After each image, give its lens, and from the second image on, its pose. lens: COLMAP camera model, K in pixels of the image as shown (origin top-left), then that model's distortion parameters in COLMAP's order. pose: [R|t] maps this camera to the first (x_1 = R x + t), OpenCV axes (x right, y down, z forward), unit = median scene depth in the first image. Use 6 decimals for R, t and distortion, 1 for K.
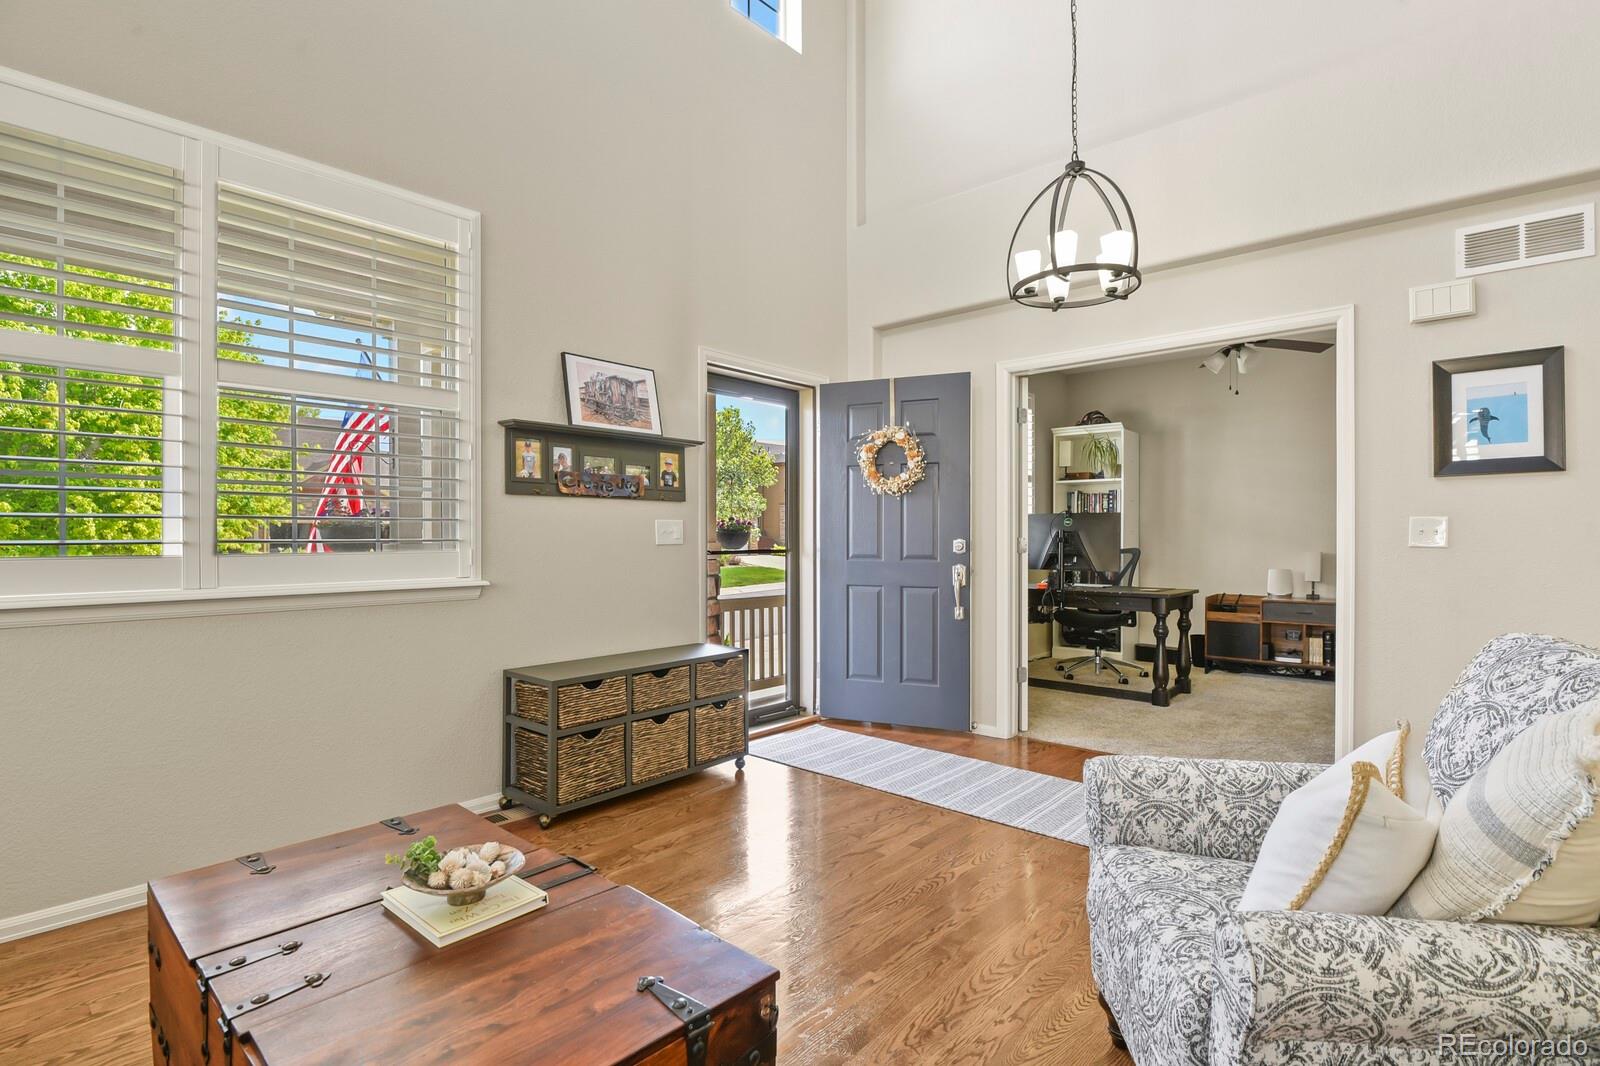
lens RADIAL K [[776.3, 0, 805.6], [0, 776.3, 535.7], [0, 0, 1]] dist [-0.010851, -0.003902]
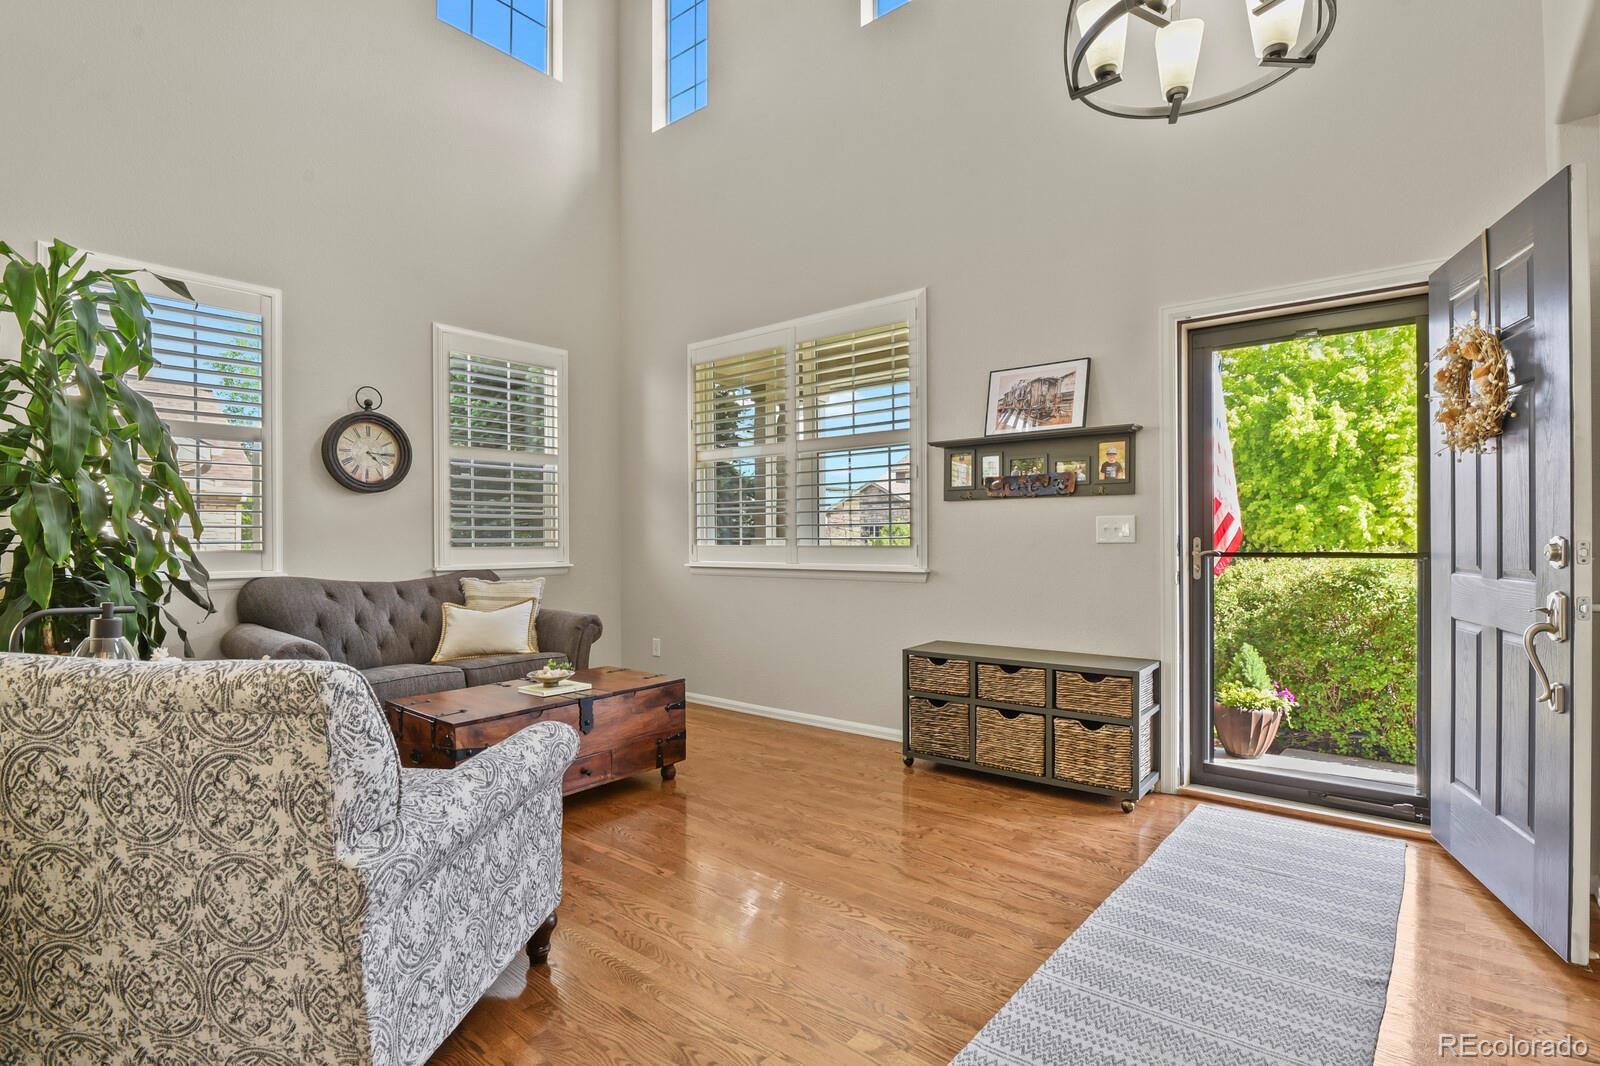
lens RADIAL K [[776.3, 0, 801.9], [0, 776.3, 535.0], [0, 0, 1]] dist [-0.010851, -0.003902]
pose [[0.034494, -0.000744, -0.999405, 0.781325], [0.006665, 0.999978, -0.000515, 0.000140], [0.999383, -0.006644, 0.034499, 0.659762]]
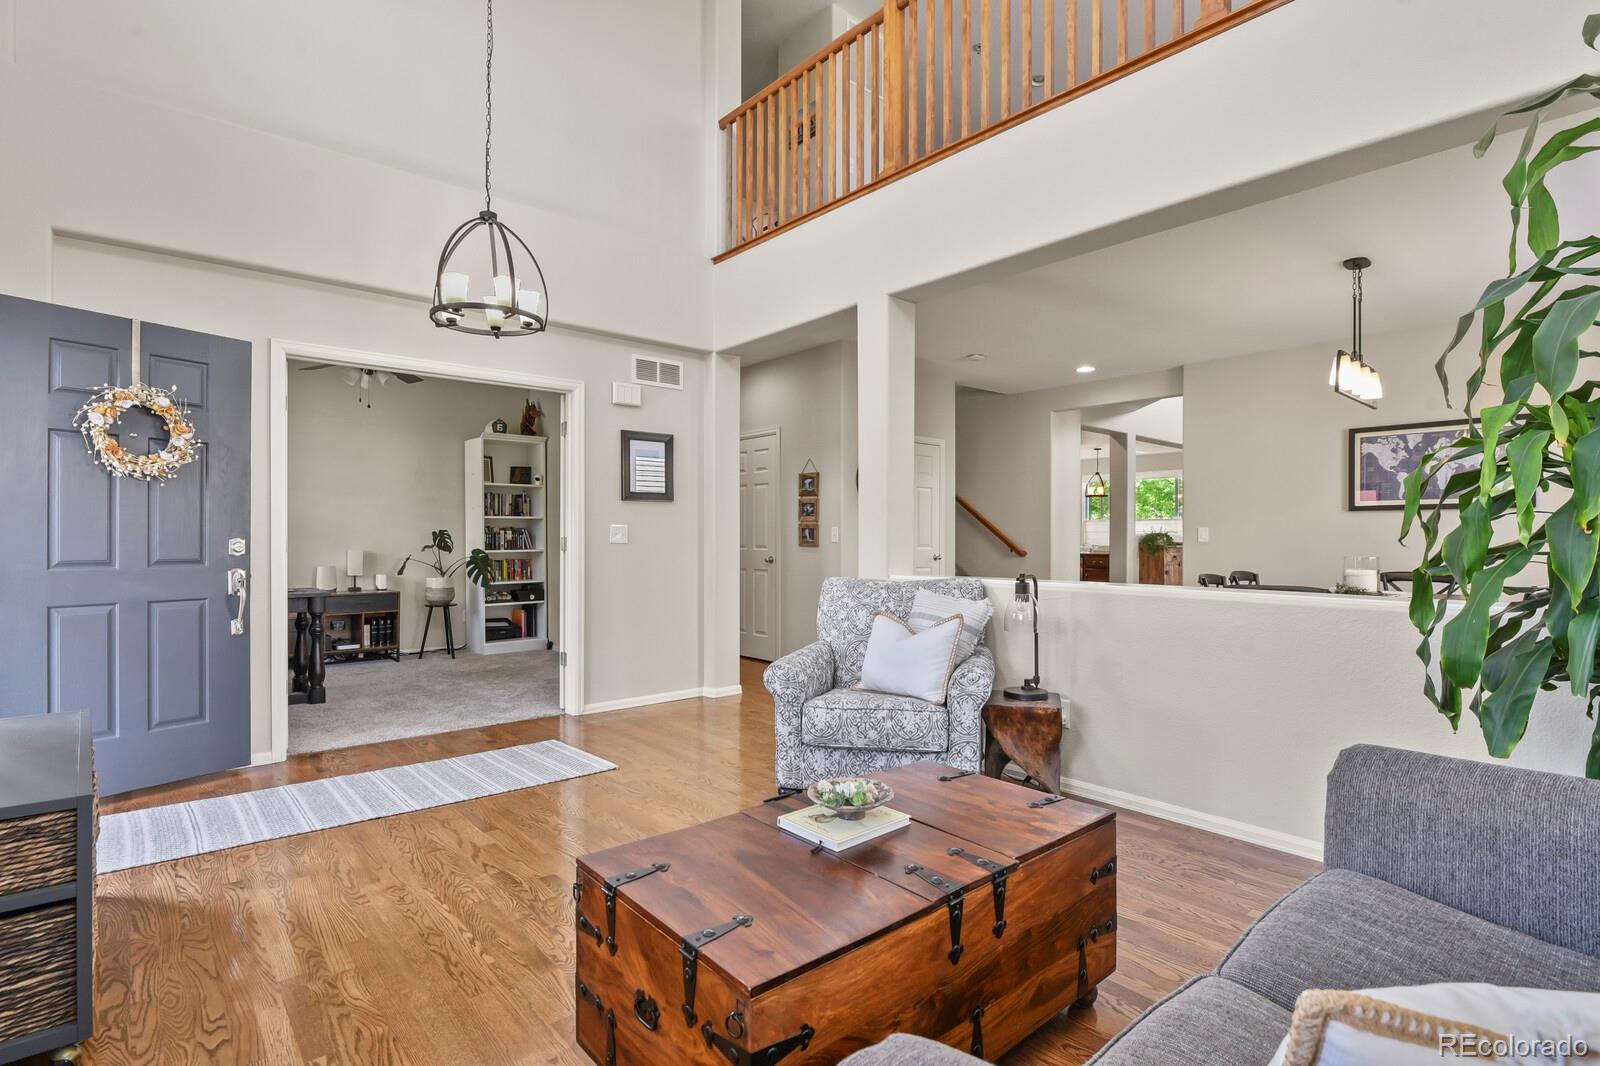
lens RADIAL K [[776.3, 0, 801.4], [0, 776.3, 535.2], [0, 0, 1]] dist [-0.010851, -0.003902]
pose [[0.129720, 0.005038, 0.991538, -0.671210], [-0.004829, 0.999978, -0.004449, 0.002264], [-0.991539, -0.004211, 0.129741, 0.355902]]
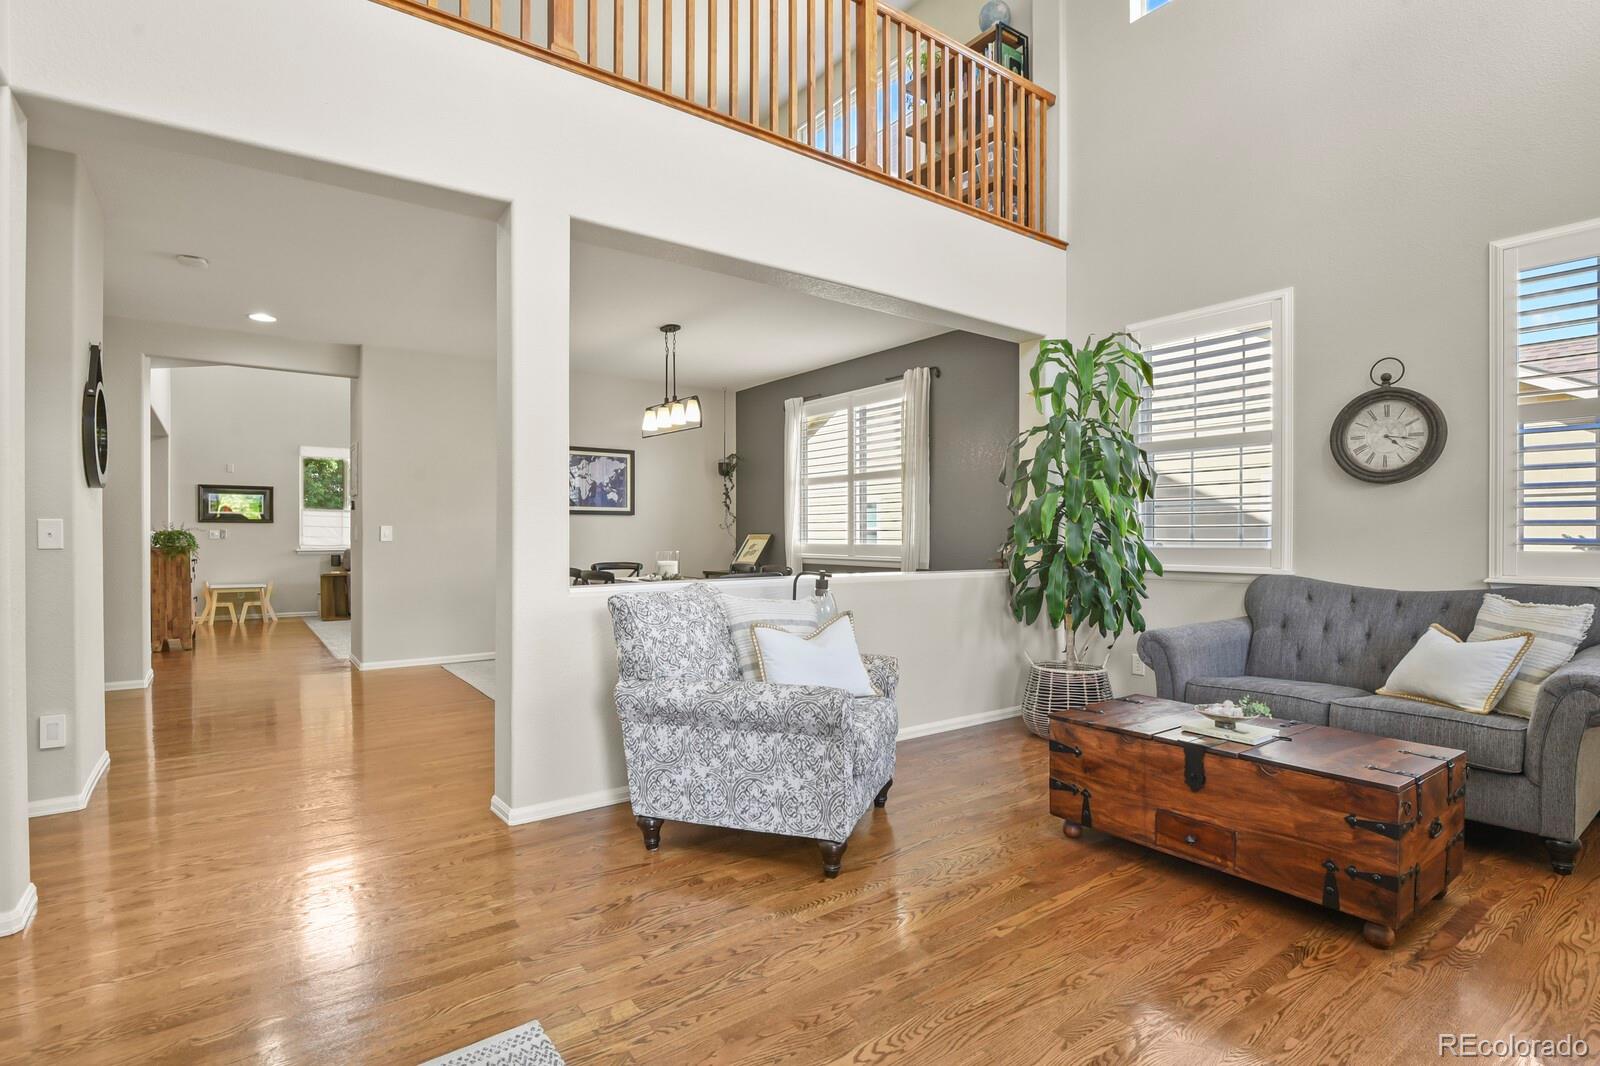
lens RADIAL K [[776.3, 0, 801.0], [0, 776.3, 535.1], [0, 0, 1]] dist [-0.010851, -0.003902]
pose [[-0.977658, 0.003012, 0.210182, 0.072098], [0.002587, 0.999994, -0.002297, -0.002401], [-0.210188, -0.001702, -0.977660, 1.200209]]
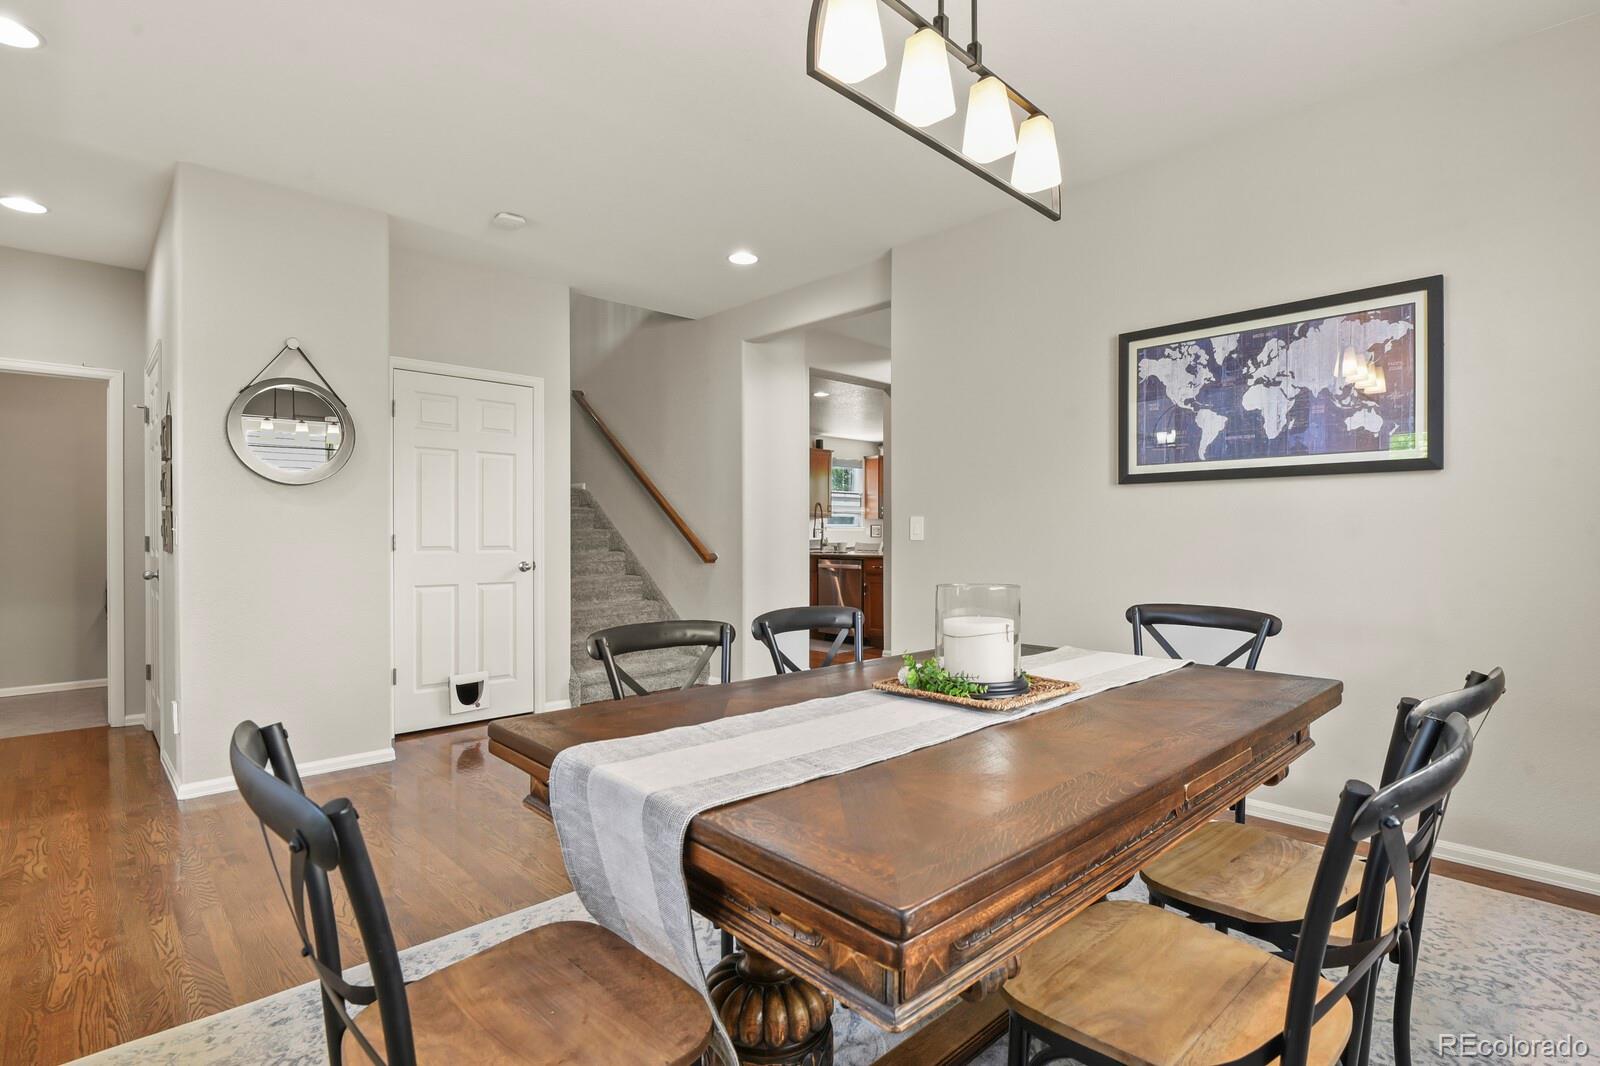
lens RADIAL K [[776.3, 0, 802.9], [0, 776.3, 532.9], [0, 0, 1]] dist [-0.010851, -0.003902]
pose [[0.076778, 0.002705, 0.997045, 0.229574], [0.000161, 0.999996, -0.002725, -0.003074], [-0.997048, 0.000370, 0.076777, -0.326423]]
